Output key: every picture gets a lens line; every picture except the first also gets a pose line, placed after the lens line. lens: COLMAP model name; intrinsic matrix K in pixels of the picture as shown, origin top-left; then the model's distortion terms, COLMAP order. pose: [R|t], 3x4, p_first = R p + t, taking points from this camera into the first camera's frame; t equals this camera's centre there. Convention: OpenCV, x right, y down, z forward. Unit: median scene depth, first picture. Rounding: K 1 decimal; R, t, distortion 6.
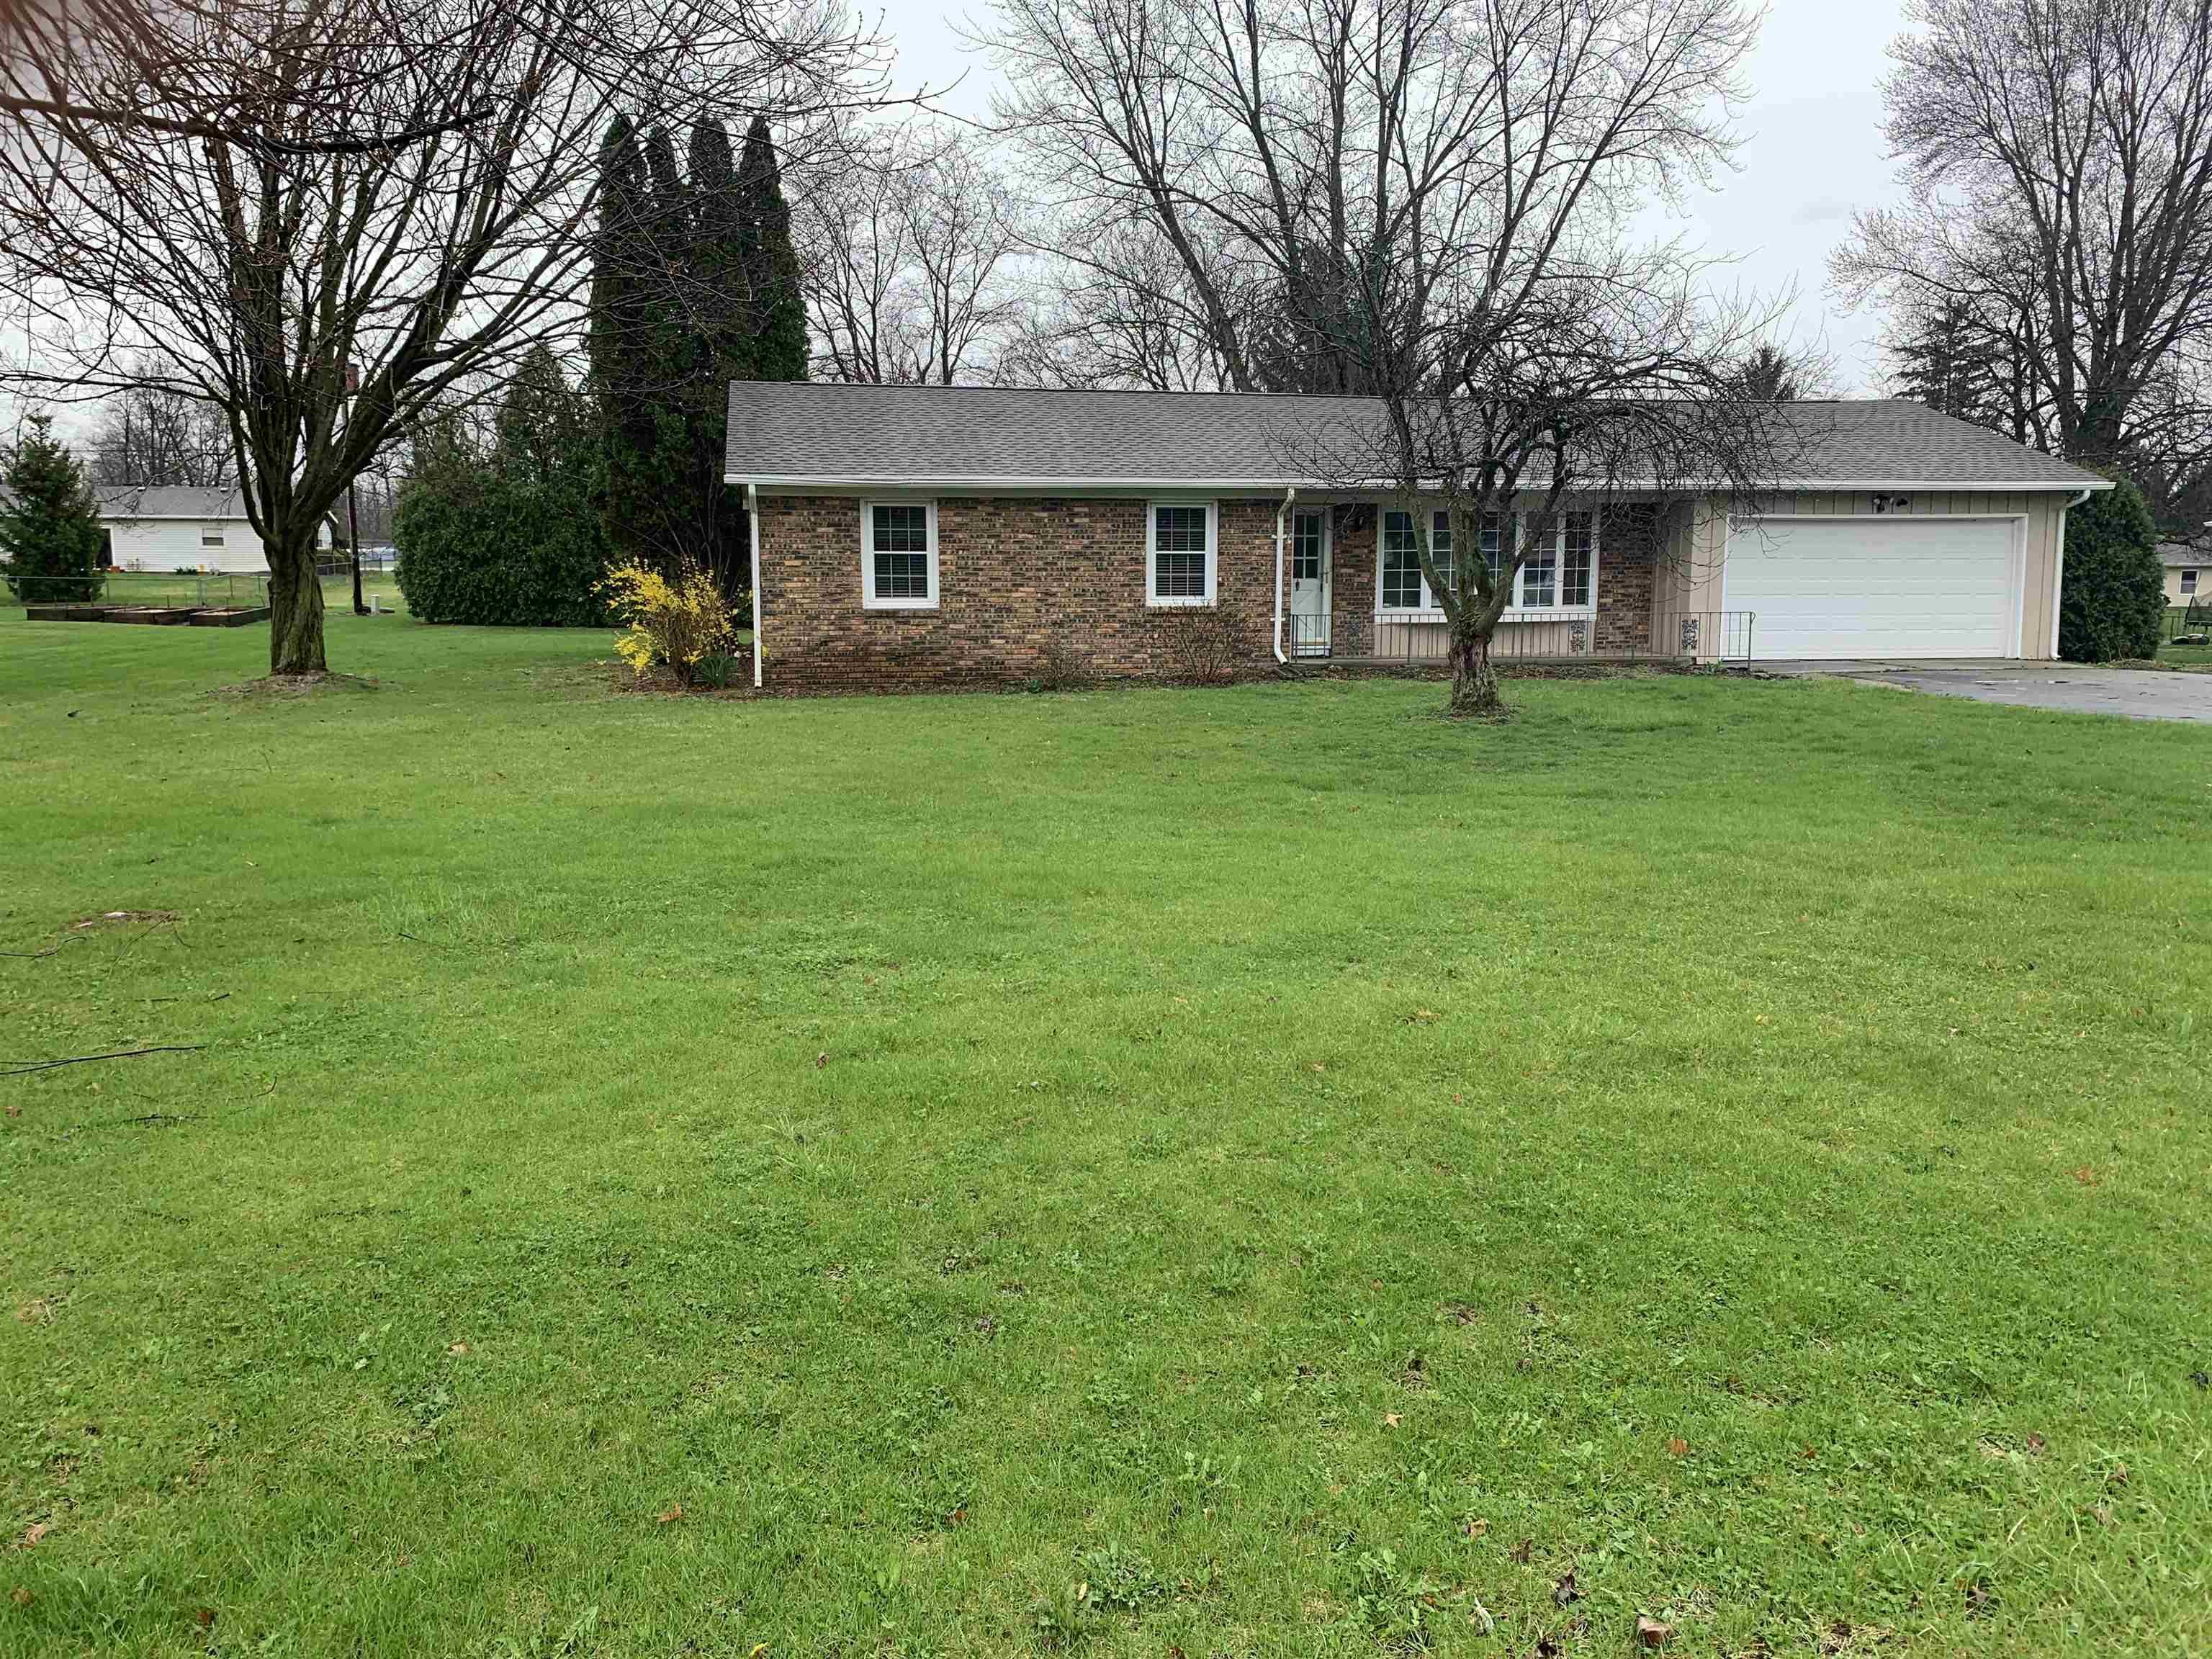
lens RADIAL K [[1700.9, 0, 1102.3], [0, 1700.9, 823.0], [0, 0, 1]] dist [0.029669, -0.023042]
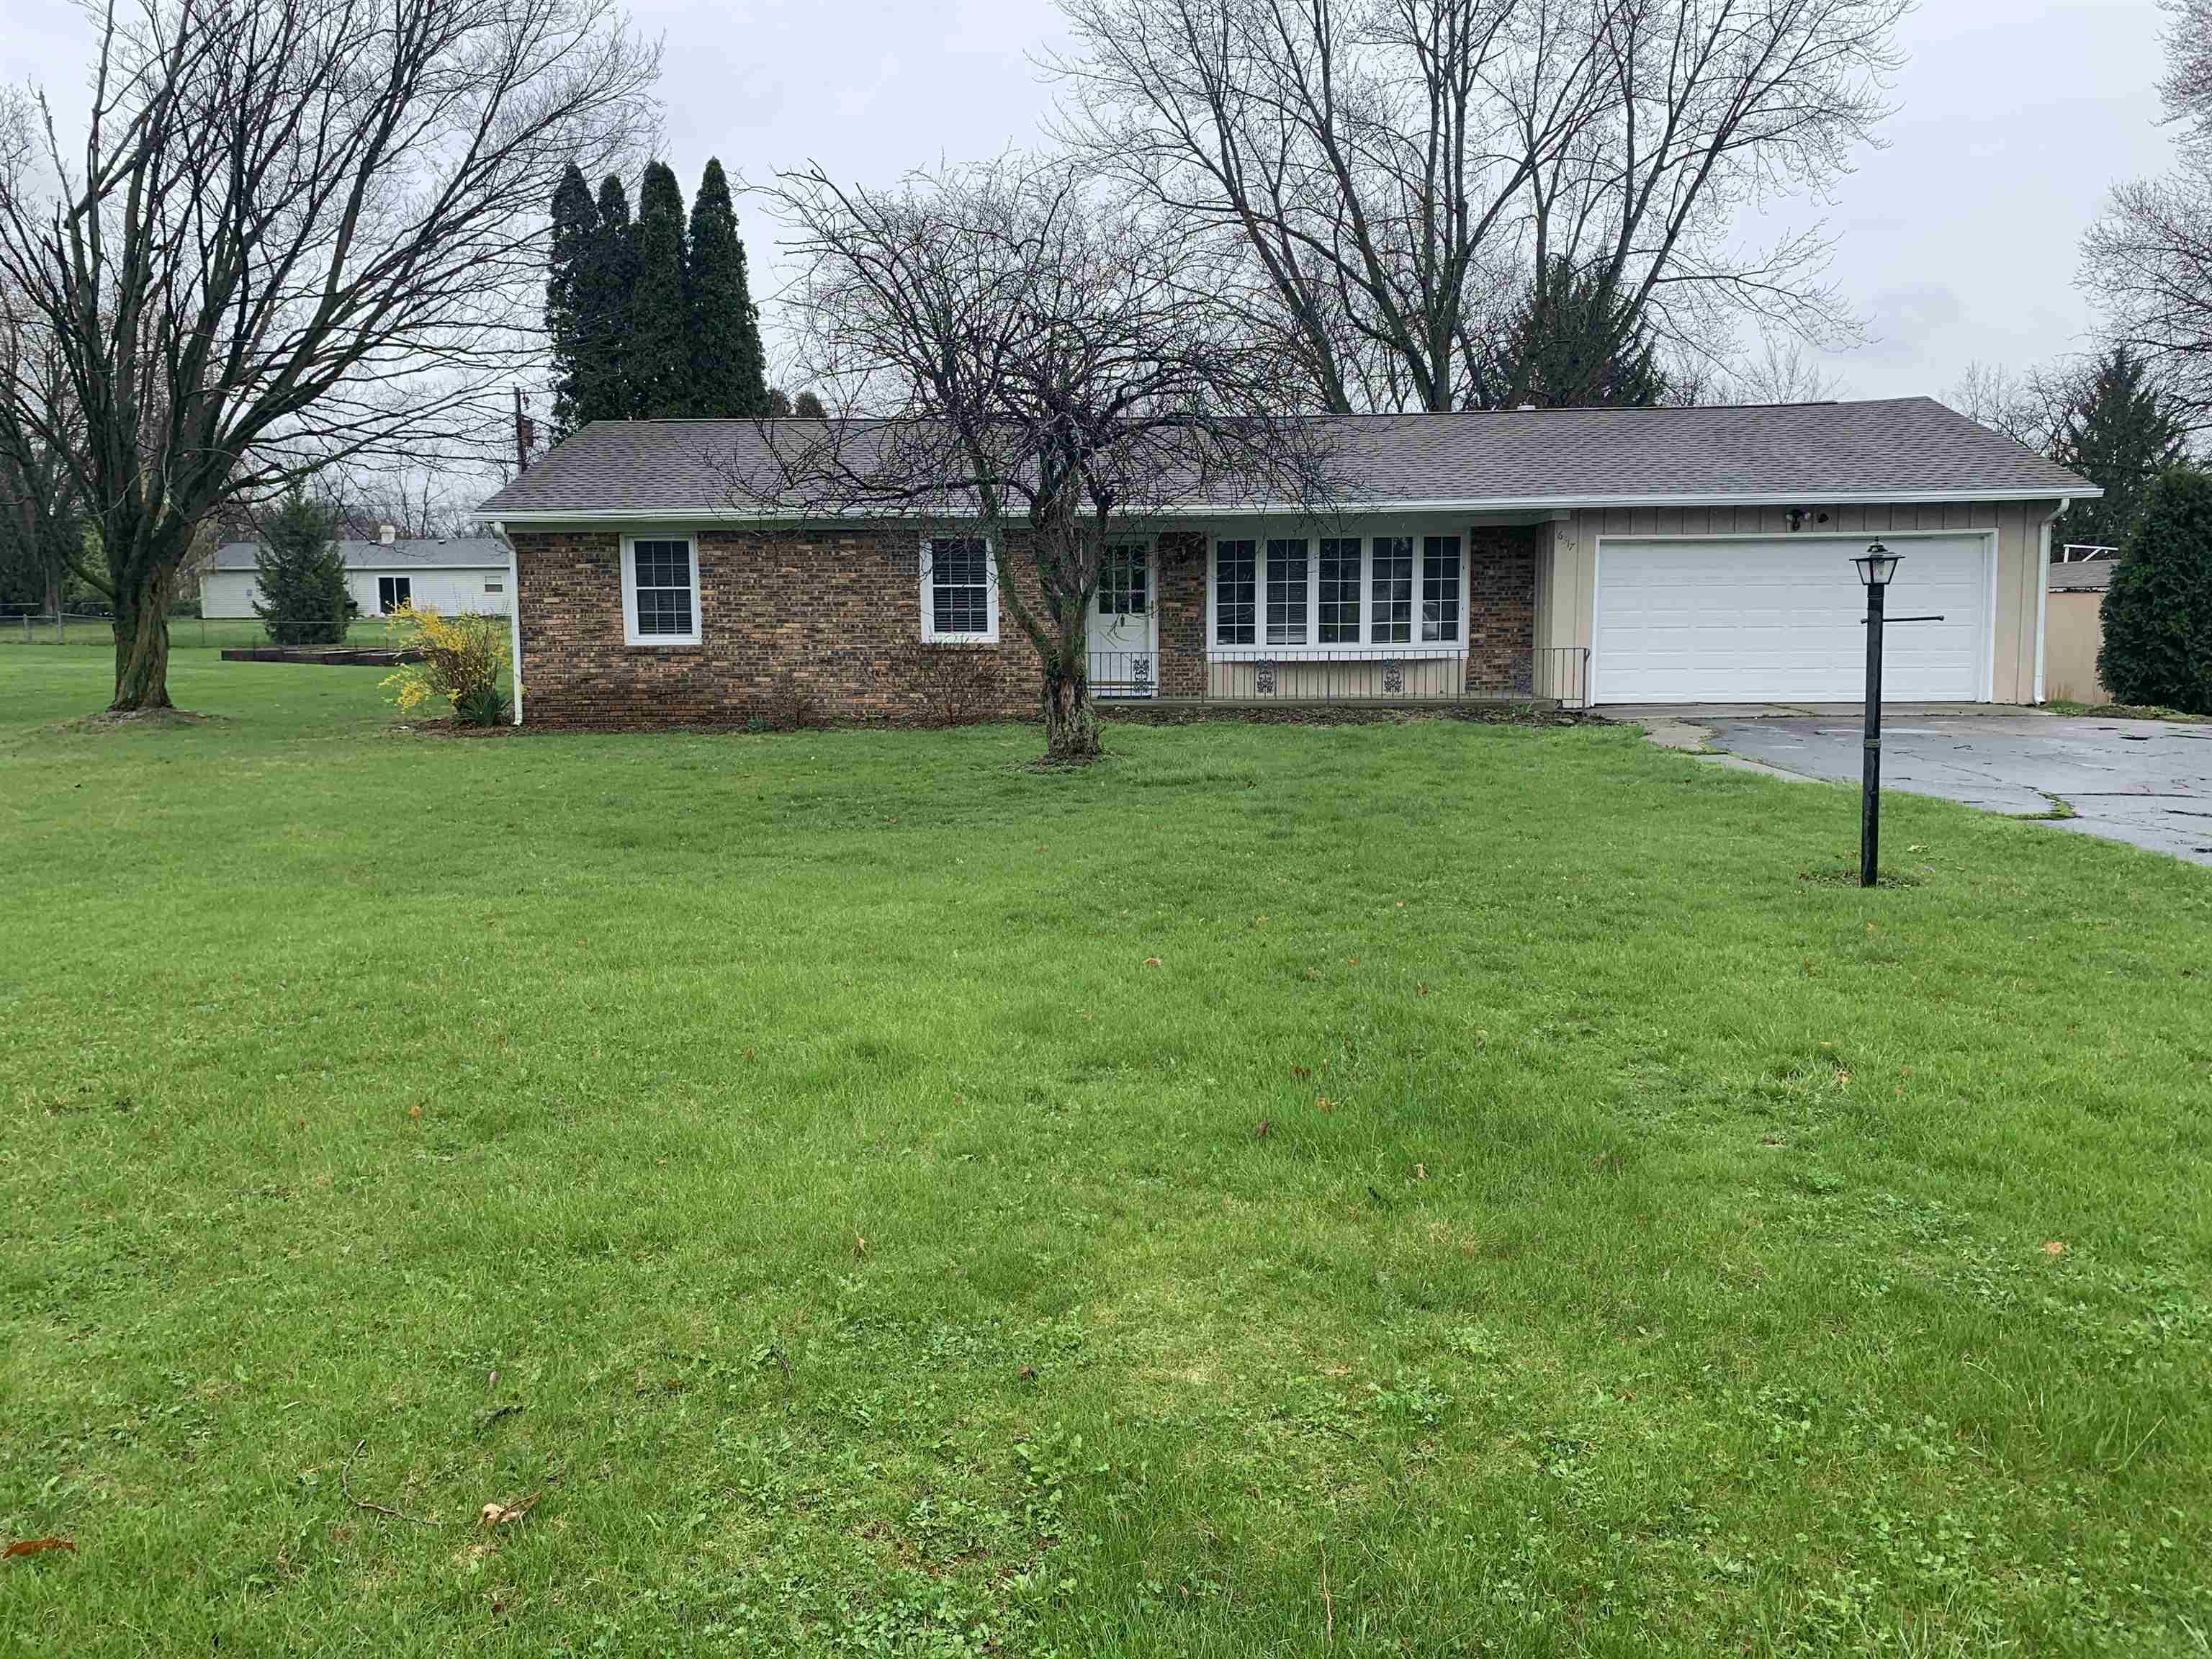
lens RADIAL K [[1700.9, 0, 1102.3], [0, 1700.9, 823.0], [0, 0, 1]] dist [0.029669, -0.023042]
pose [[0.971594, 0.022395, -0.235592, 0.347067], [-0.027939, 0.999405, -0.020220, -0.011433], [0.234999, 0.026228, 0.971642, 0.110793]]
